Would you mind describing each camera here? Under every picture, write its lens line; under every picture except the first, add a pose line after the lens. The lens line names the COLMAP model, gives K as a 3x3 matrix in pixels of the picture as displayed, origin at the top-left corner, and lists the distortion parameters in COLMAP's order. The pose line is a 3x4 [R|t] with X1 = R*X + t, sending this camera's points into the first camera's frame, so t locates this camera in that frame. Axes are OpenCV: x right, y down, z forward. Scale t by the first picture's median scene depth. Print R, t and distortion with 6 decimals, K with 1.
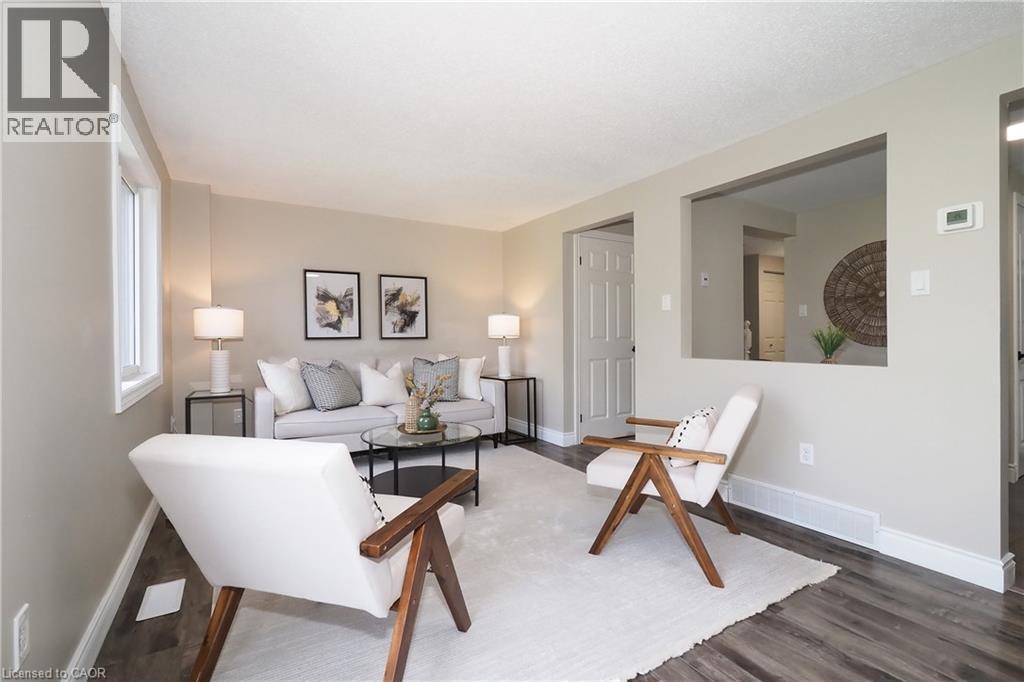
lens RADIAL K [[456.4, 0, 512.0], [0, 456.4, 341.0], [0, 0, 1]] dist [-0.015444, 0.000272]
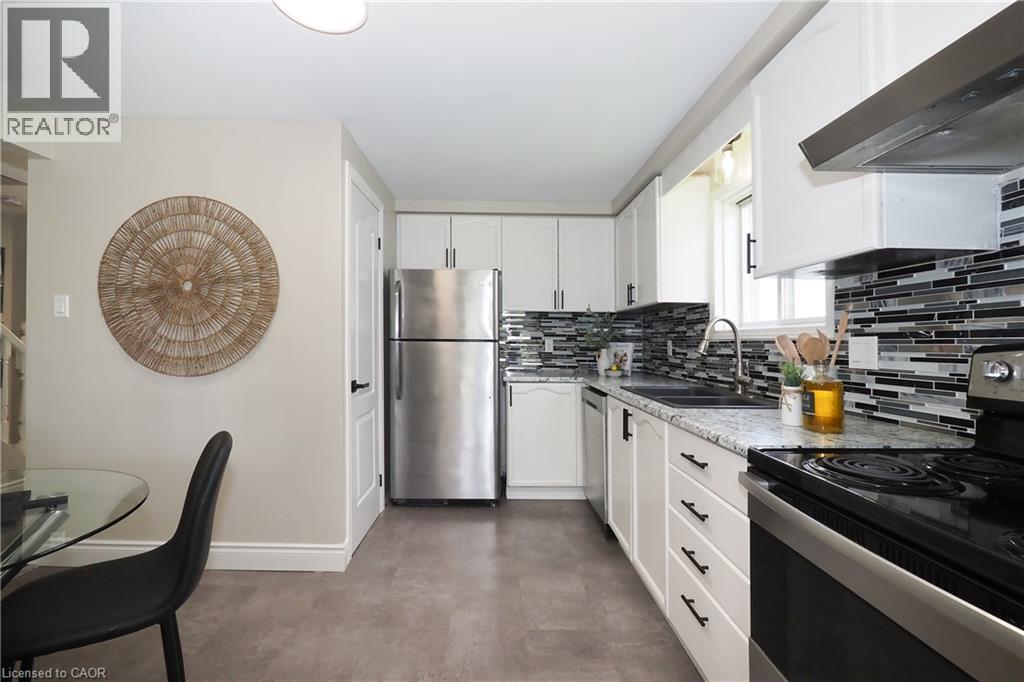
lens RADIAL K [[451.5, 0, 495.2], [0, 451.5, 340.1], [0, 0, 1]] dist [0.000579, 0.000247]
pose [[0.519421, 0.020170, 0.854280, 0.474413], [-0.012255, 0.999794, -0.016155, -0.026605], [-0.854431, -0.002078, 0.519561, 0.316992]]
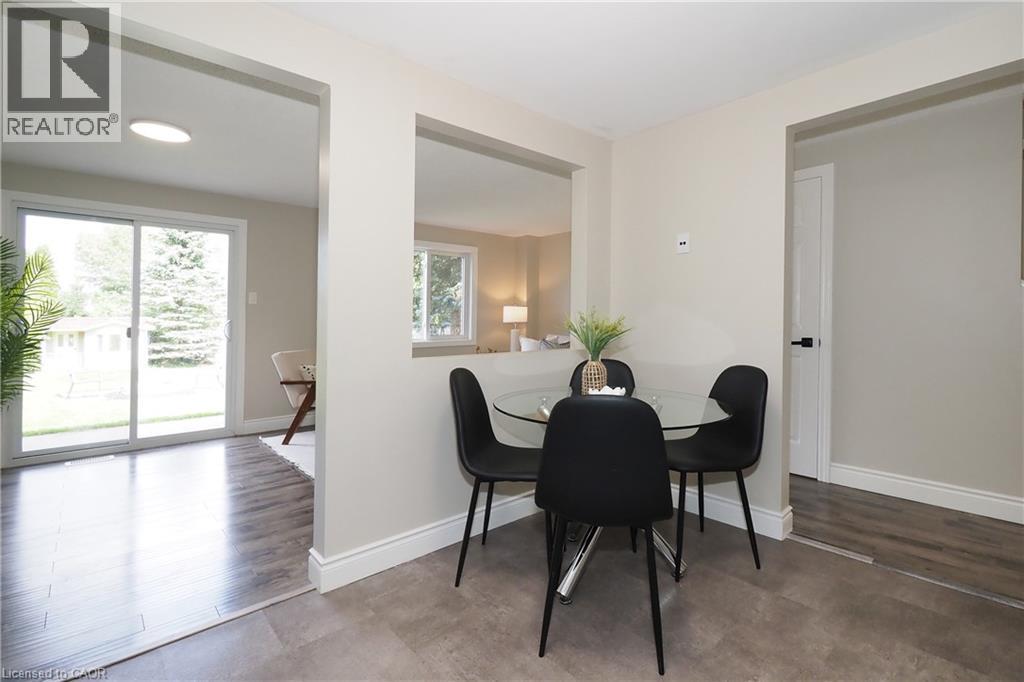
lens RADIAL K [[483.4, 0, 529.7], [0, 483.4, 320.7], [0, 0, 1]] dist [0.001242, 0.000595]
pose [[0.198157, 0.002471, -0.980167, 0.973812], [-0.005169, 0.999986, 0.001476, -0.014138], [0.980157, 0.004774, 0.198167, 0.543189]]
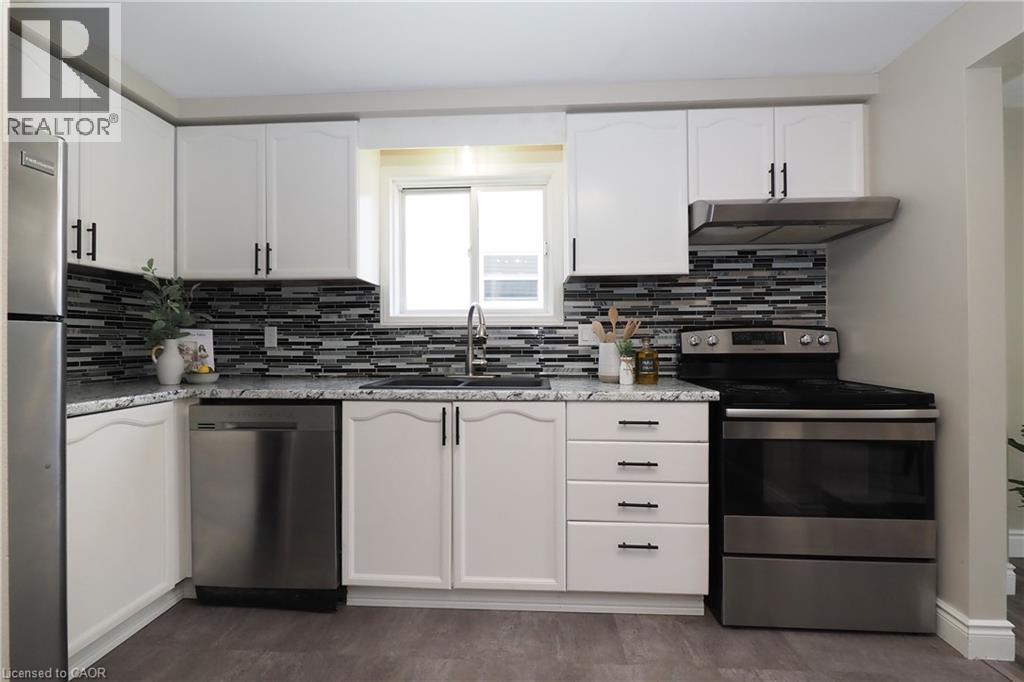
lens RADIAL K [[456.4, 0, 512.0], [0, 456.4, 341.0], [0, 0, 1]] dist [-0.015444, 0.000272]
pose [[-0.820153, 0.013224, 0.571992, 0.706055], [0.014102, 0.999896, -0.002897, -0.017709], [-0.571971, 0.005690, -0.820254, 0.779670]]
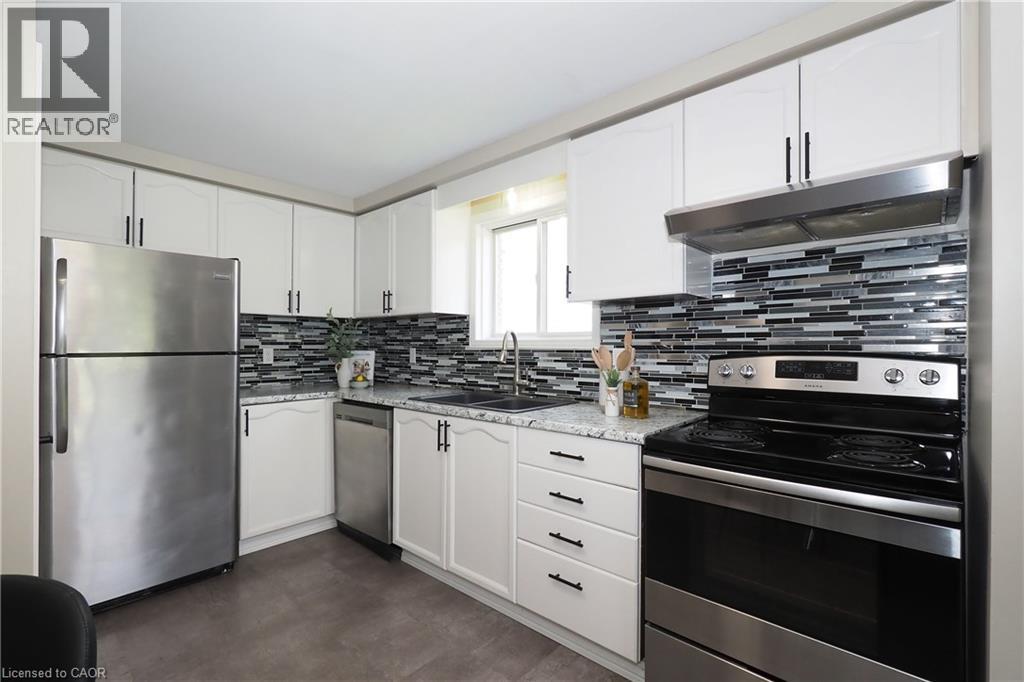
lens RADIAL K [[472.4, 0, 499.7], [0, 472.4, 344.4], [0, 0, 1]] dist [0.001183, 0.000157]
pose [[-0.264430, 0.012674, 0.964322, 0.452554], [0.008810, 0.999904, -0.010725, -0.038932], [-0.964365, 0.005660, -0.264517, 0.541435]]
